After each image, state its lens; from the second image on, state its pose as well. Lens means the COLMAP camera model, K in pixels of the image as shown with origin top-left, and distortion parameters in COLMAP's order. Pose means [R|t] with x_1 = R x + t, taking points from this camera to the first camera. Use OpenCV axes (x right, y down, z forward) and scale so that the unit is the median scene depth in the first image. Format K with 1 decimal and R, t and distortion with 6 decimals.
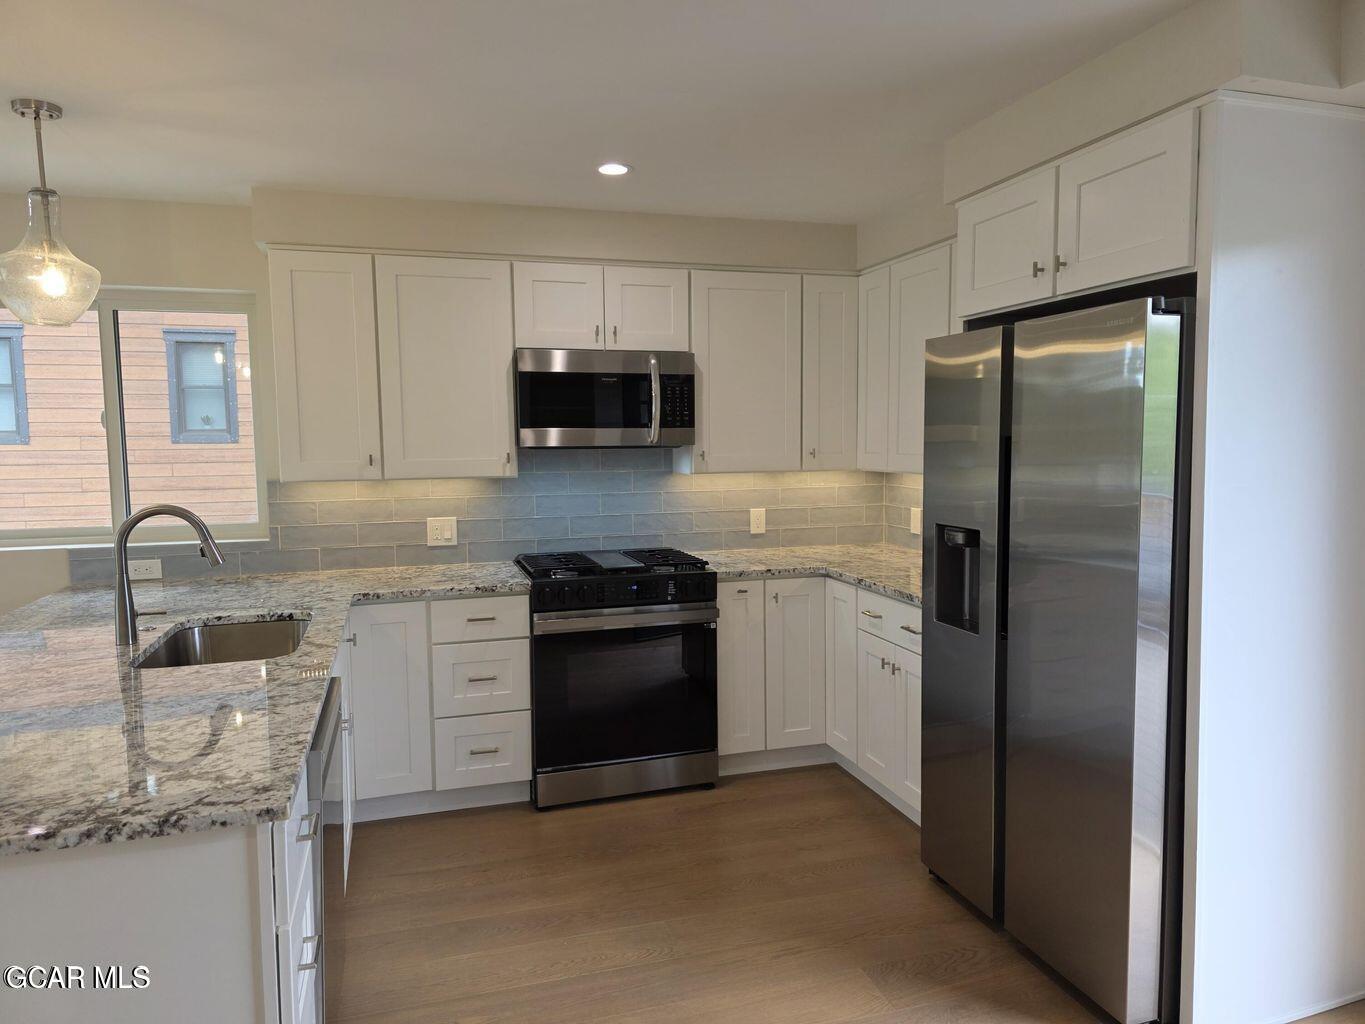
lens RADIAL K [[920.1, 0, 680.6], [0, 920.1, 510.4], [0, 0, 1]] dist [0.072099, -0.065289]
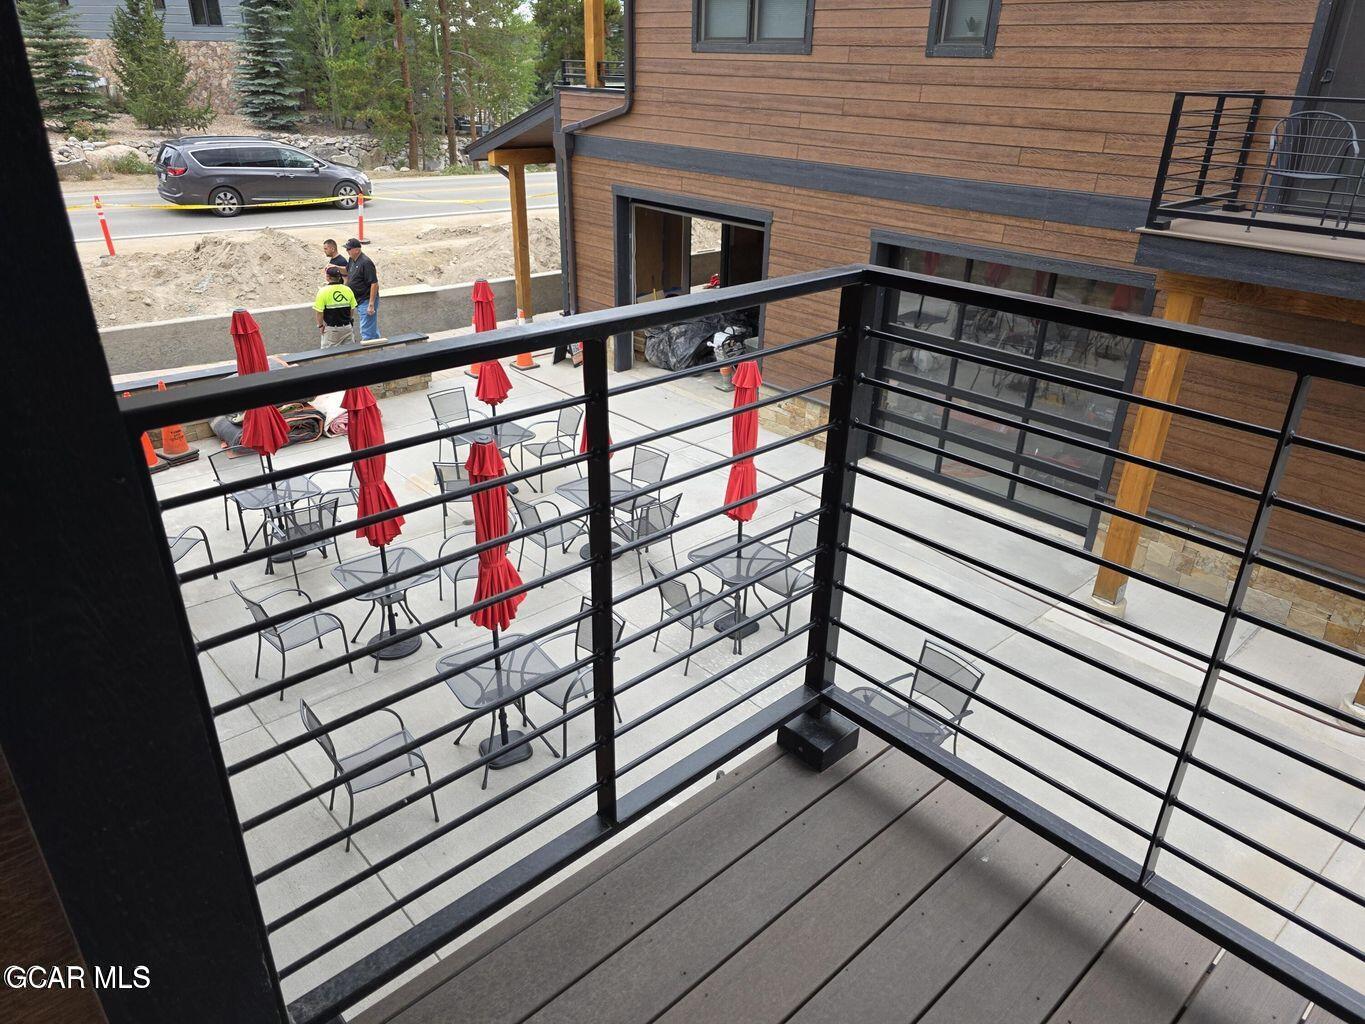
lens RADIAL K [[920.1, 0, 680.6], [0, 920.1, 510.4], [0, 0, 1]] dist [0.072099, -0.065289]
pose [[0.431639, 0.411946, -0.802489, 0.544600], [-0.098240, 0.905808, 0.412143, -0.091860], [0.896681, -0.099060, 0.431452, 1.348341]]
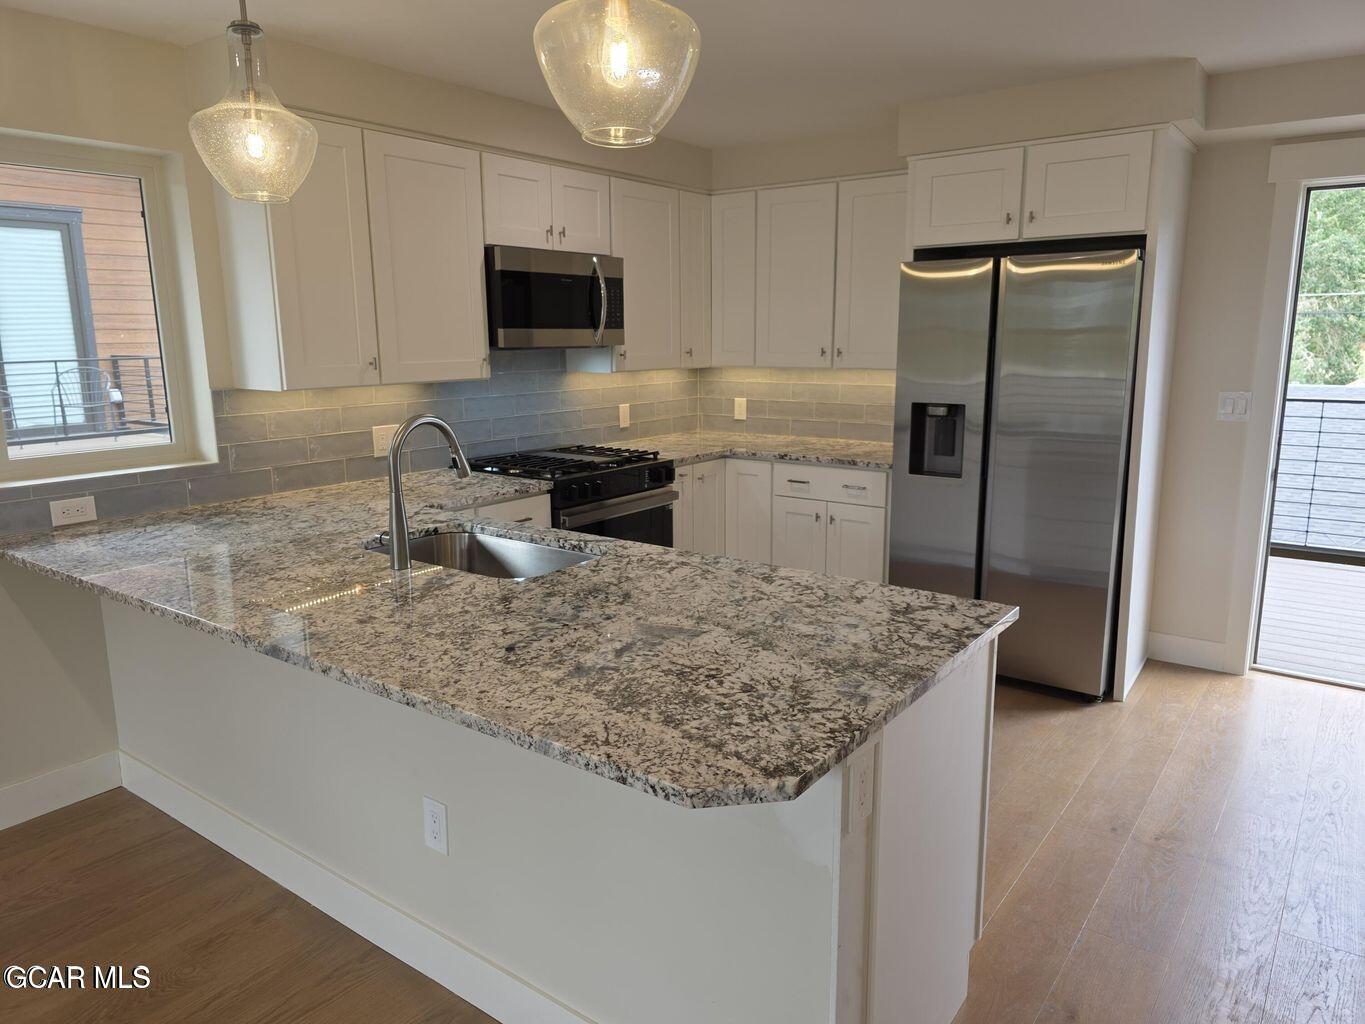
lens RADIAL K [[920.1, 0, 680.6], [0, 920.1, 510.4], [0, 0, 1]] dist [0.072099, -0.065289]
pose [[0.805099, -0.109348, 0.582974, -0.634317], [0.047895, 0.991635, 0.119856, -0.006114], [-0.591204, -0.068574, 0.803602, 0.080533]]
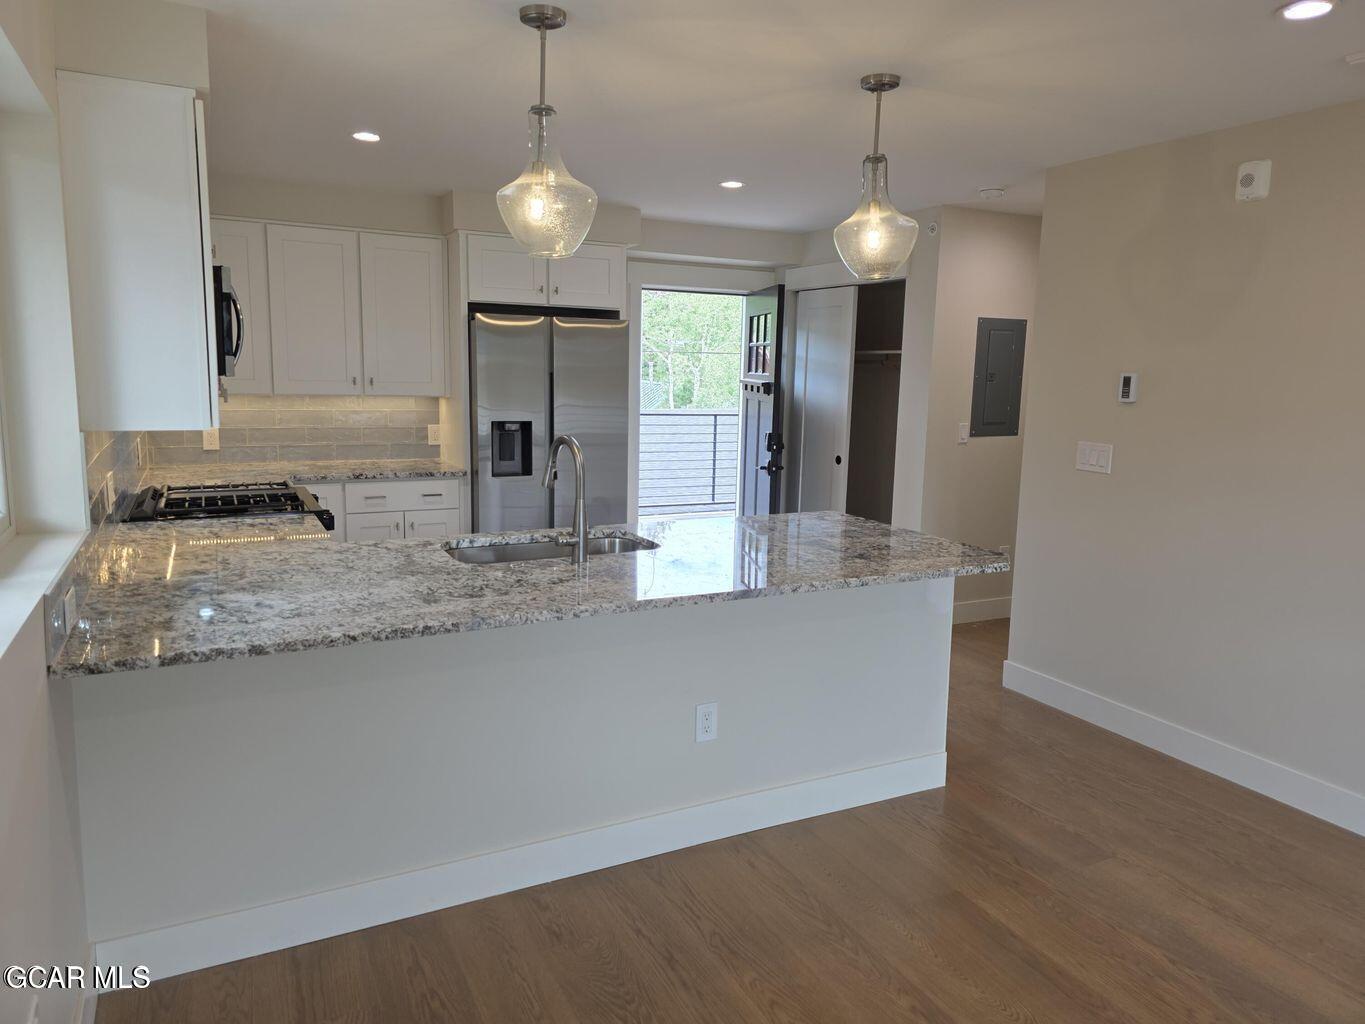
lens RADIAL K [[912.6, 0, 680.3], [0, 912.6, 494.5], [0, 0, 1]] dist [0.072474, -0.062772]
pose [[-0.175303, -0.131205, 0.975733, -1.178709], [0.061199, 0.987711, 0.143811, -0.059849], [-0.982611, 0.084925, -0.165119, 0.748789]]
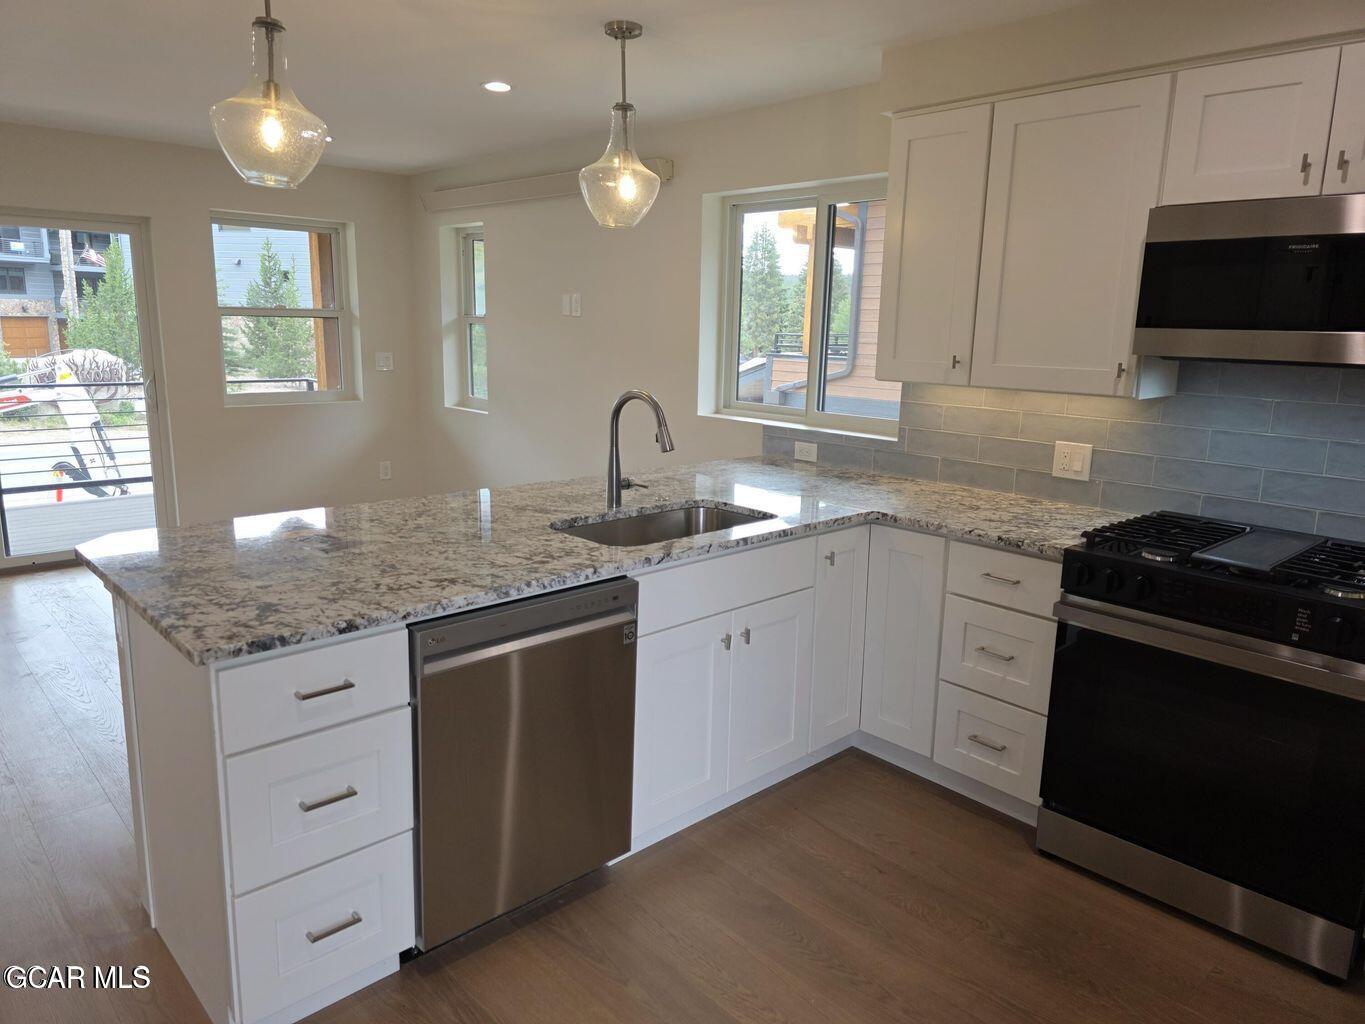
lens RADIAL K [[912.6, 0, 680.3], [0, 912.6, 494.5], [0, 0, 1]] dist [0.072474, -0.062772]
pose [[0.439956, 0.190561, -0.877568, 0.309318], [-0.102123, 0.981503, 0.161932, -0.045294], [0.892194, 0.018377, 0.451279, 0.400543]]
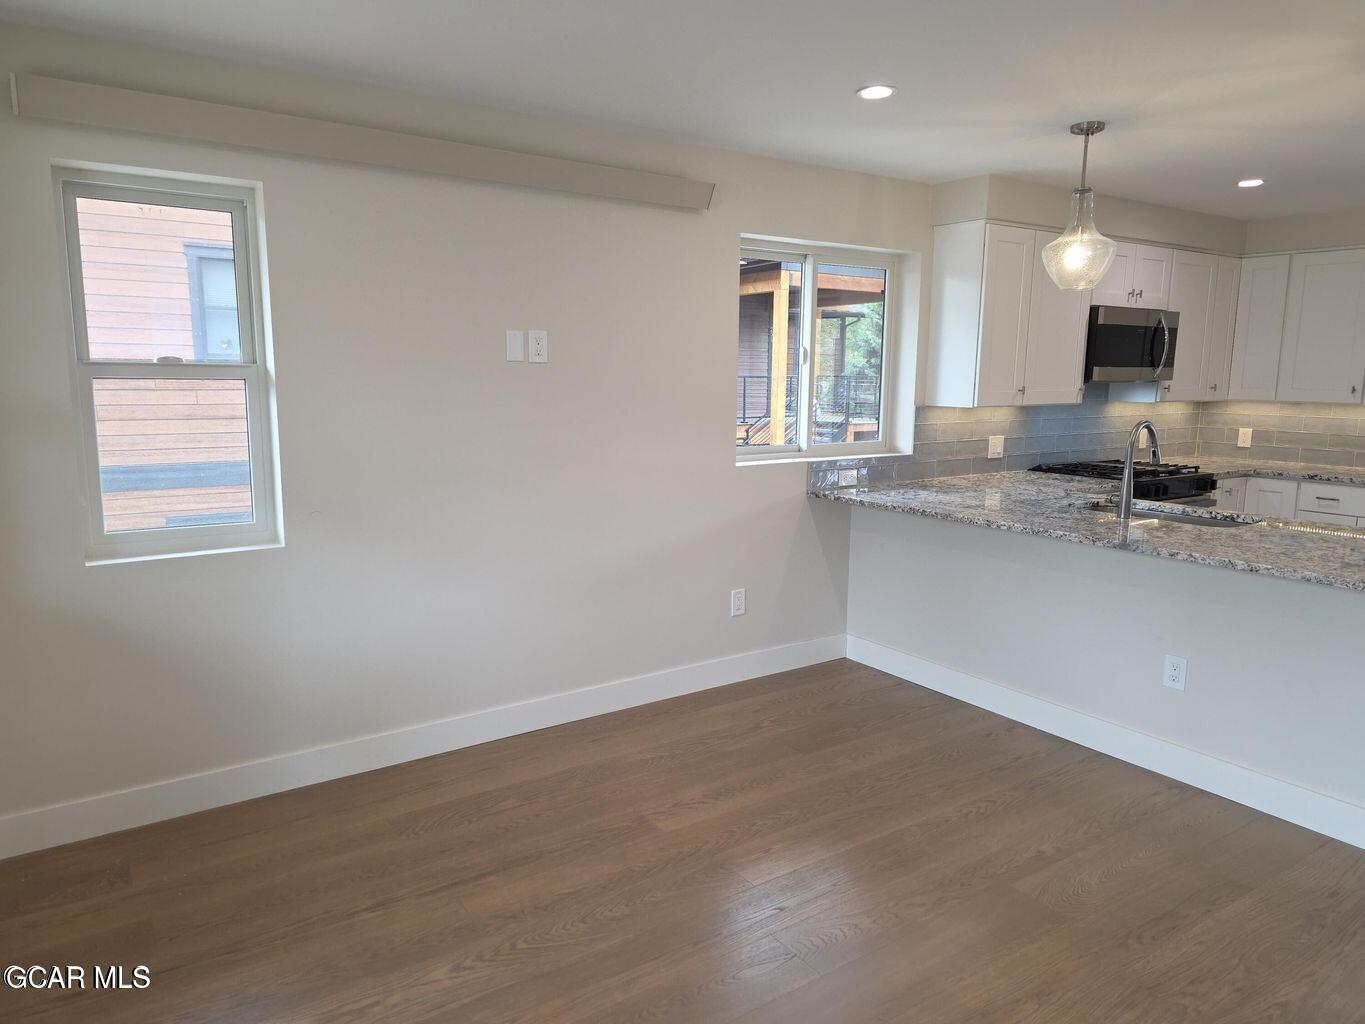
lens RADIAL K [[920.1, 0, 680.6], [0, 920.1, 510.4], [0, 0, 1]] dist [0.072099, -0.065289]
pose [[0.952145, -0.027721, 0.304388, -1.185618], [0.006372, 0.997463, 0.070906, 0.018218], [-0.305581, -0.065573, 0.949906, -0.102861]]
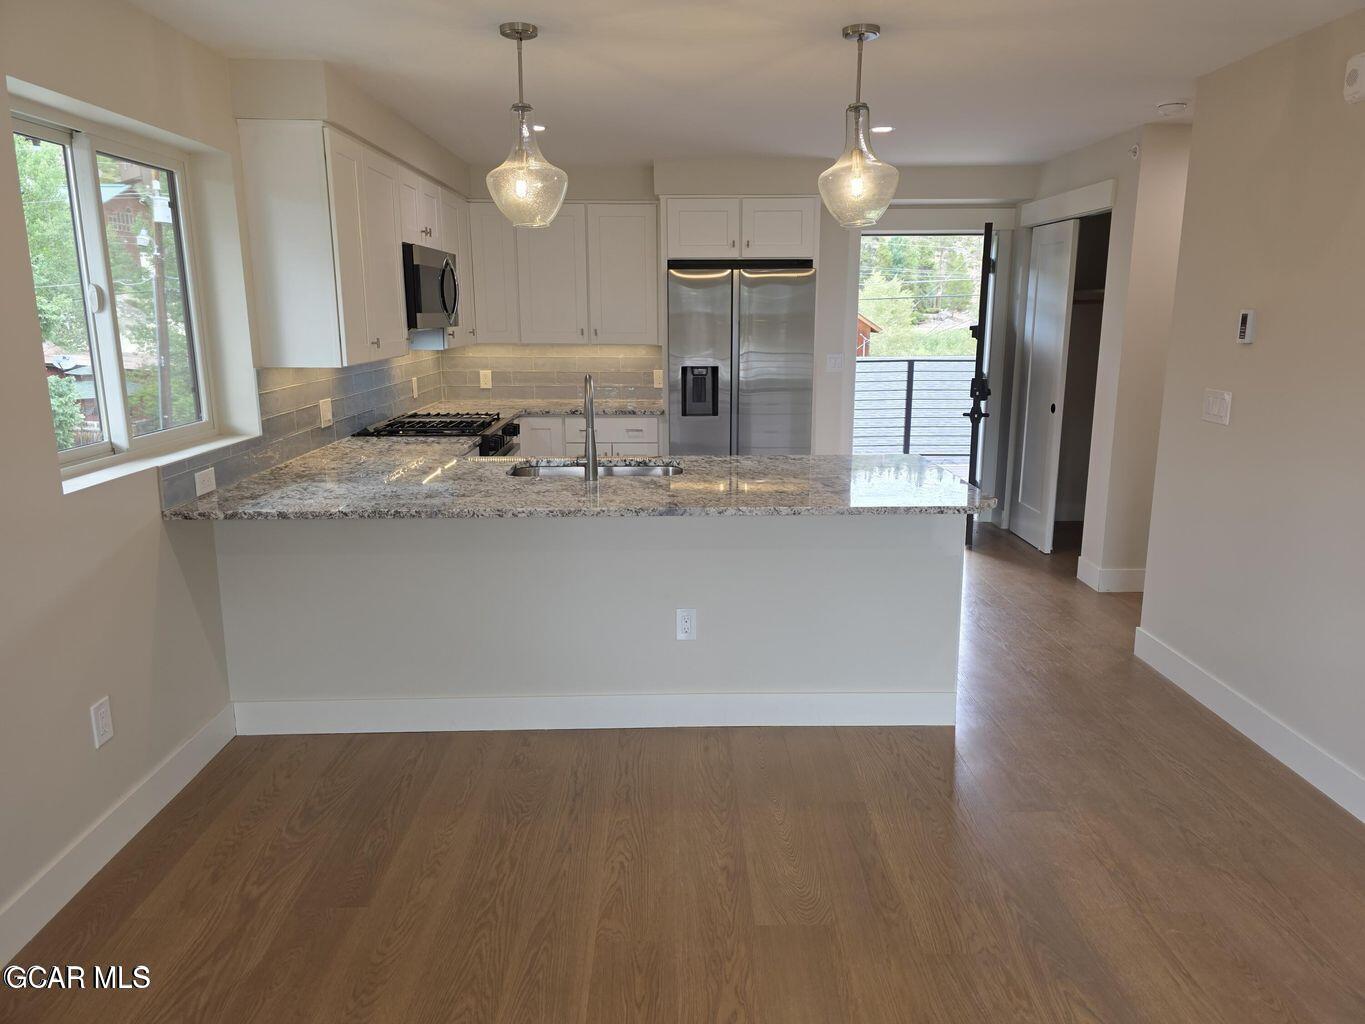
lens RADIAL K [[919.4, 0, 696.4], [0, 919.4, 496.2], [0, 0, 1]] dist [0.077647, -0.076439]
pose [[0.262788, -0.181548, 0.947619, -1.281791], [0.077627, 0.982932, 0.166787, -0.030164], [-0.961726, 0.029731, 0.272396, 0.352526]]
